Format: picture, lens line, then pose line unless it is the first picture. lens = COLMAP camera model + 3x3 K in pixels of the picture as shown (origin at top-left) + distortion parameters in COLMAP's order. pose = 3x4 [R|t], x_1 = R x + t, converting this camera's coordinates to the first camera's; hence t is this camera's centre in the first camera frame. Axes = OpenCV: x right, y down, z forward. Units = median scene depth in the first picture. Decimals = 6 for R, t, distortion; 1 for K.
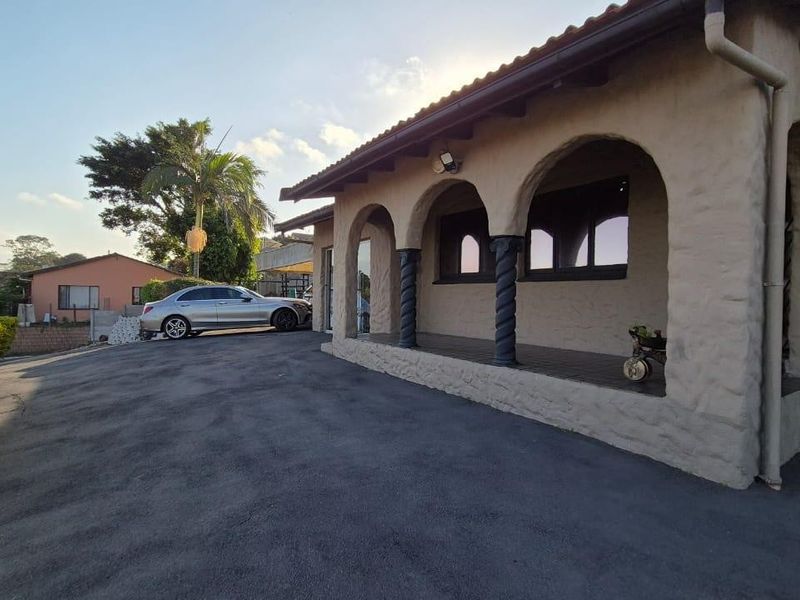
lens RADIAL K [[435.6, 0, 396.5], [0, 435.6, 301.5], [0, 0, 1]] dist [0.001575, 0.001019]
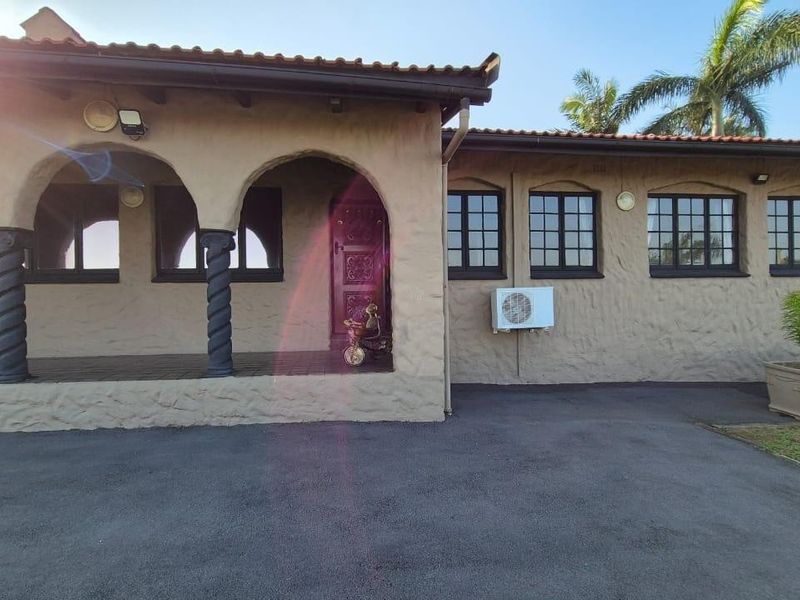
lens RADIAL K [[435.6, 0, 396.5], [0, 435.6, 301.5], [0, 0, 1]] dist [0.001575, 0.001019]
pose [[0.449547, -0.016327, 0.893107, -0.410394], [0.028994, 0.999573, 0.003679, 0.002003], [-0.892786, 0.024241, 0.449828, 0.291058]]
